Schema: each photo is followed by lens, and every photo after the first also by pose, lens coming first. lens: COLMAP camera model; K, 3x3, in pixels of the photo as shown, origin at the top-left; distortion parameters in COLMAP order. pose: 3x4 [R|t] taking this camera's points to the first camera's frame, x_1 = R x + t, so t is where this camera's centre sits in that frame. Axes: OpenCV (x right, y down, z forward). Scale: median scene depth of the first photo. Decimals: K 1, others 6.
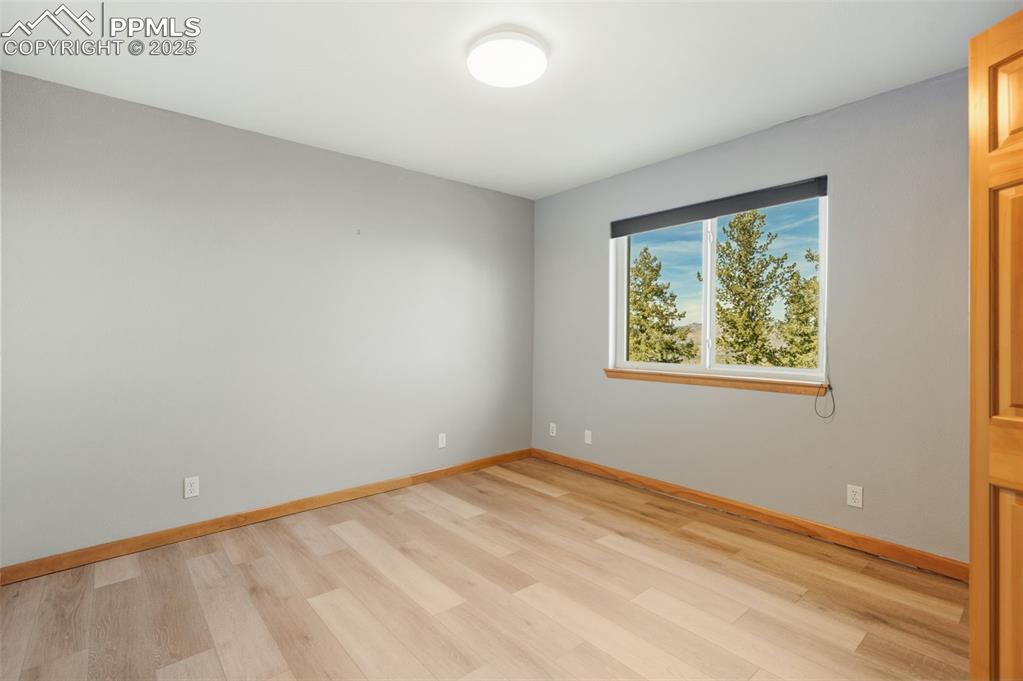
lens RADIAL K [[467.8, 0, 503.2], [0, 467.8, 338.2], [0, 0, 1]] dist [0.013954, -0.000163]
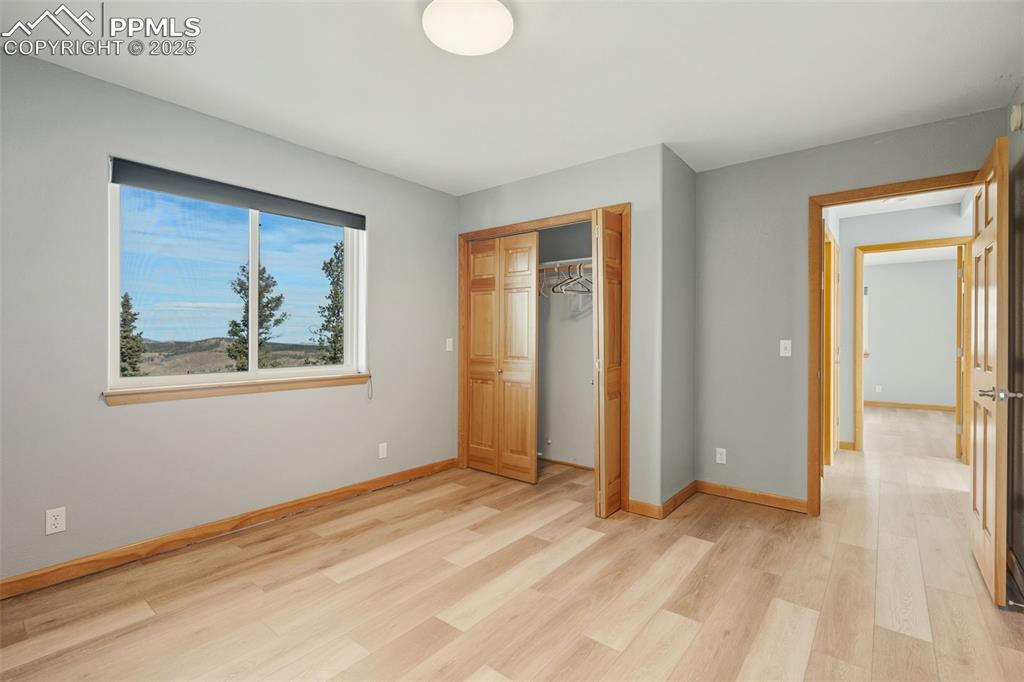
lens RADIAL K [[468.2, 0, 503.4], [0, 468.2, 337.8], [0, 0, 1]] dist [0.013954, -0.000163]
pose [[-0.157568, -0.004873, 0.987496, -0.640654], [0.003148, 0.999980, 0.005436, -0.010254], [-0.987503, 0.003965, -0.157549, 0.786881]]
